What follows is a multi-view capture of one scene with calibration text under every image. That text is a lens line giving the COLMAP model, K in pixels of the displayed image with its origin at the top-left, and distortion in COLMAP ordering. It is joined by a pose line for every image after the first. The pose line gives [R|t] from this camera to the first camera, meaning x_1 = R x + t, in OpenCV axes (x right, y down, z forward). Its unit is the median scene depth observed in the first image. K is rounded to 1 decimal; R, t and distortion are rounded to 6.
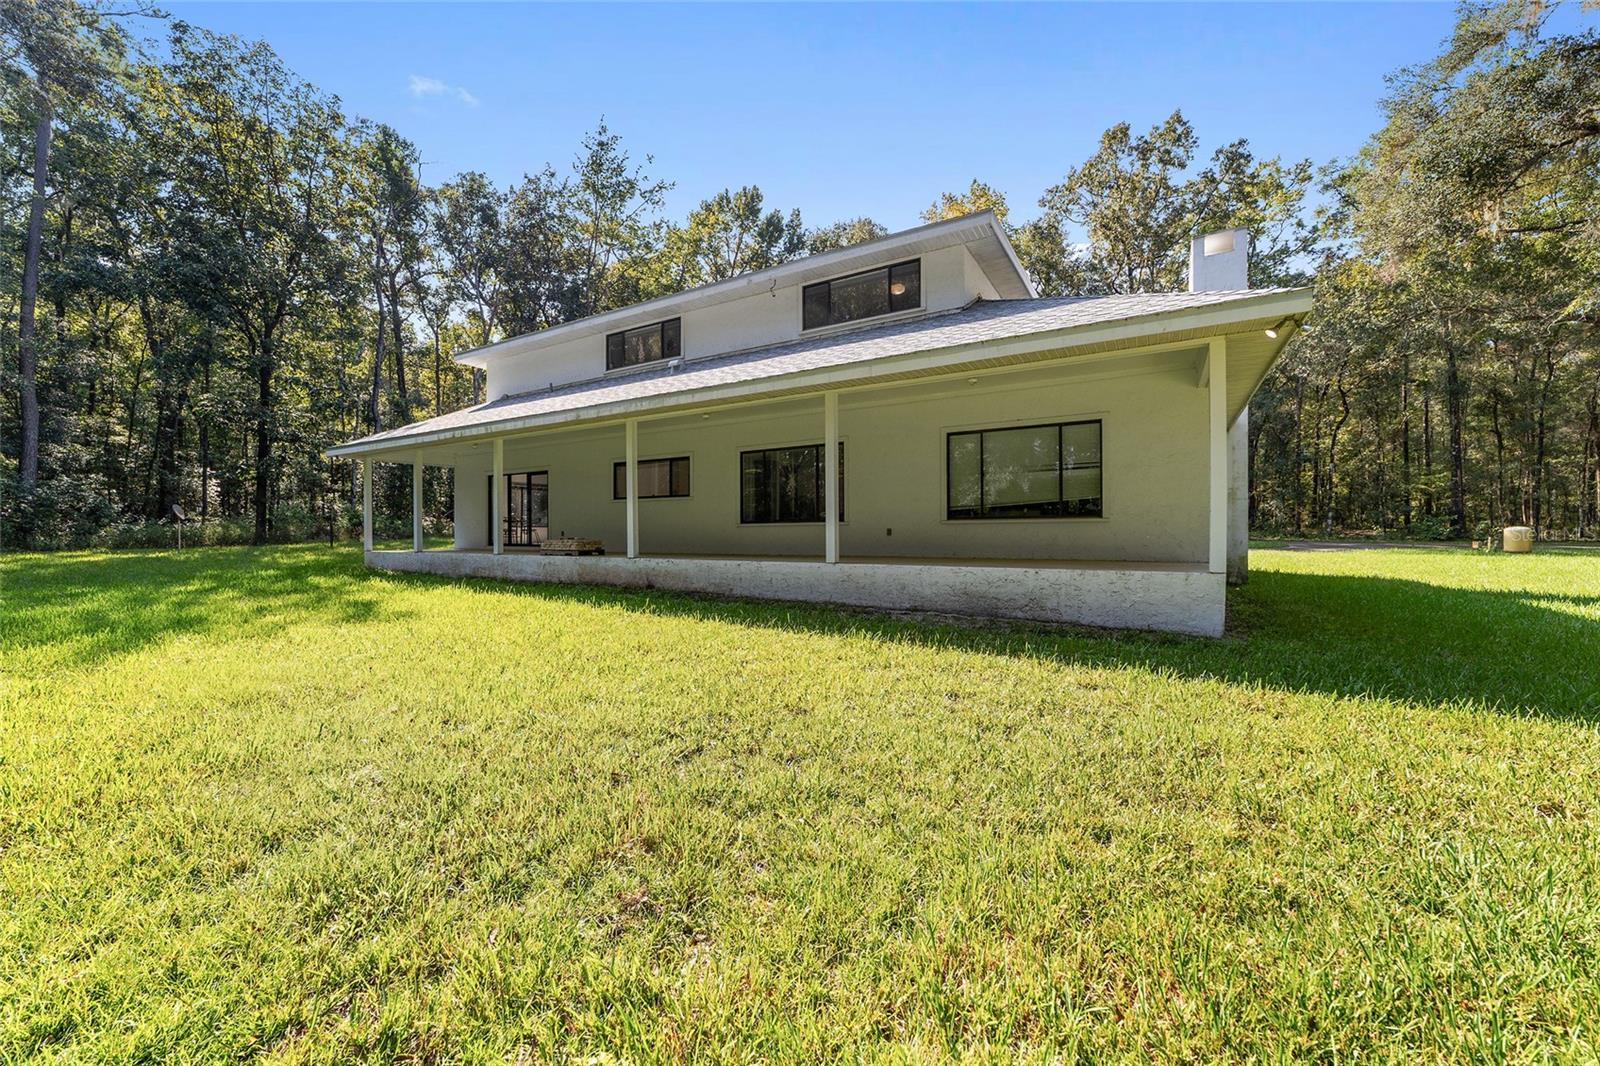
lens RADIAL K [[612.5, 0, 799.0], [0, 612.5, 528.1], [0, 0, 1]] dist [0.002484, 0.000452]
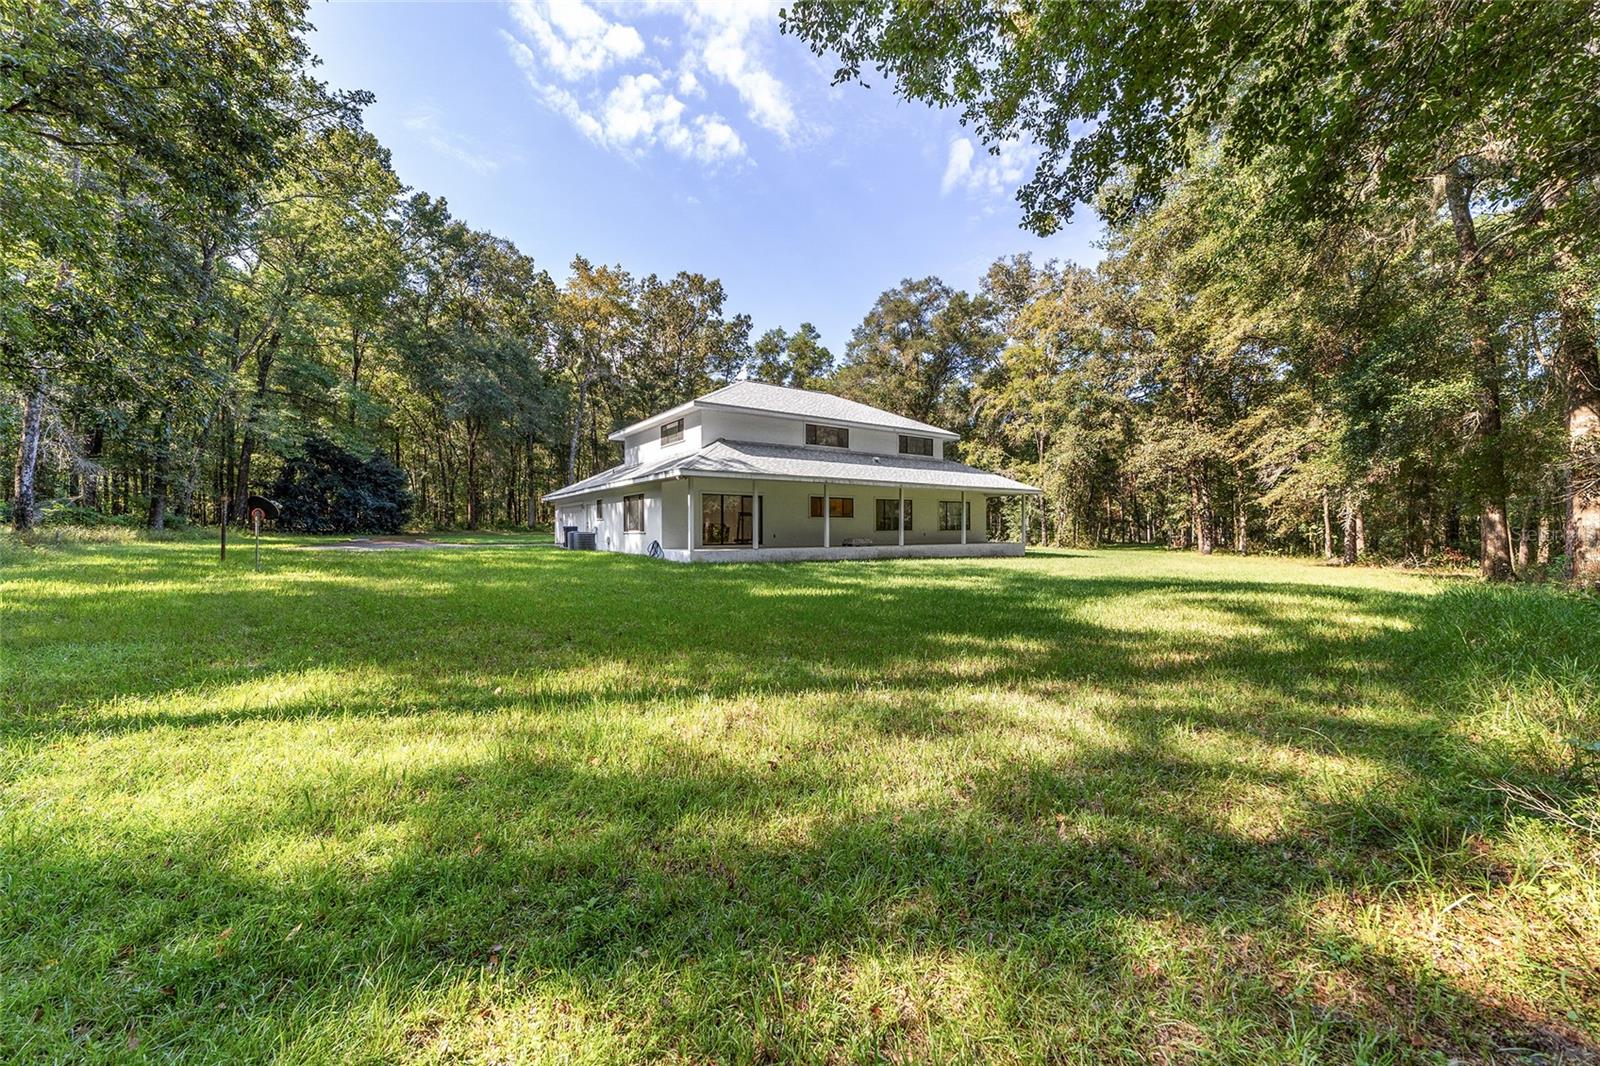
lens RADIAL K [[612.5, 0, 811.3], [0, 612.5, 535.4], [0, 0, 1]] dist [0.002484, 0.000452]
pose [[0.393291, -0.009970, 0.919360, -2.075331], [0.001027, 0.999945, 0.010404, -0.012812], [-0.919413, -0.003148, 0.393280, 0.311179]]
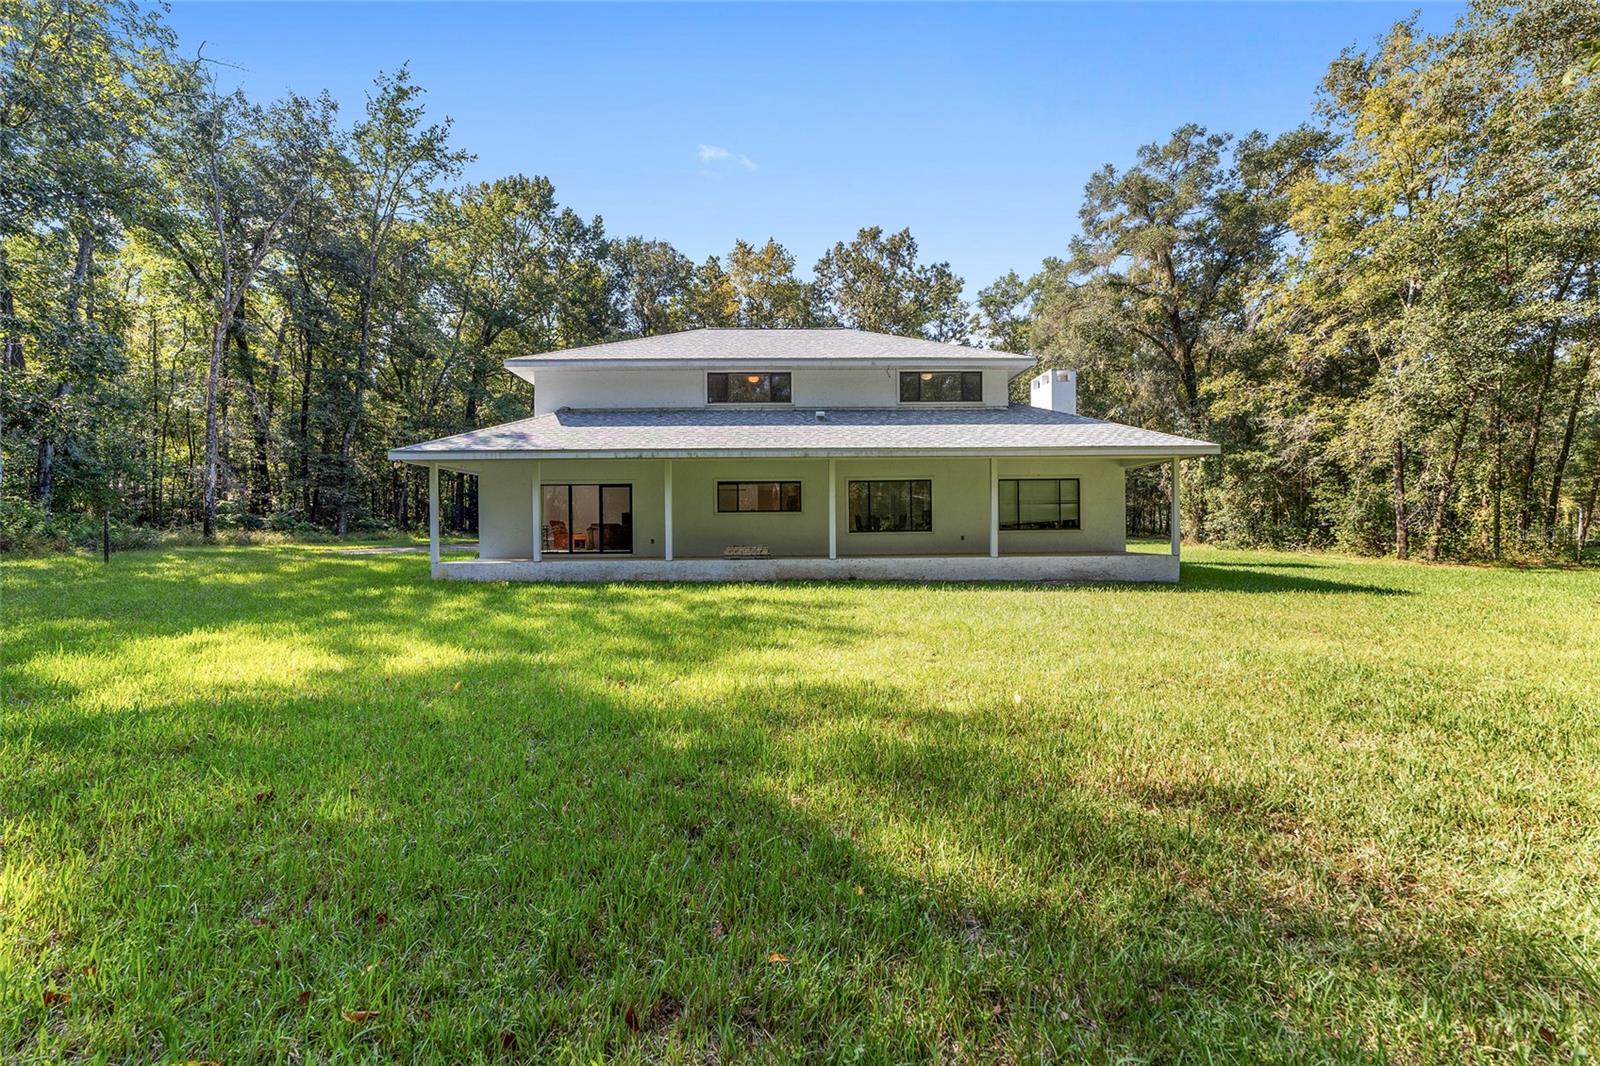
lens RADIAL K [[612.5, 0, 790.9], [0, 612.5, 530.6], [0, 0, 1]] dist [0.002484, 0.000452]
pose [[0.849121, -0.005466, 0.528170, -0.863063], [0.002147, 0.999974, 0.006898, -0.019701], [-0.528194, -0.004723, 0.849111, -0.094528]]
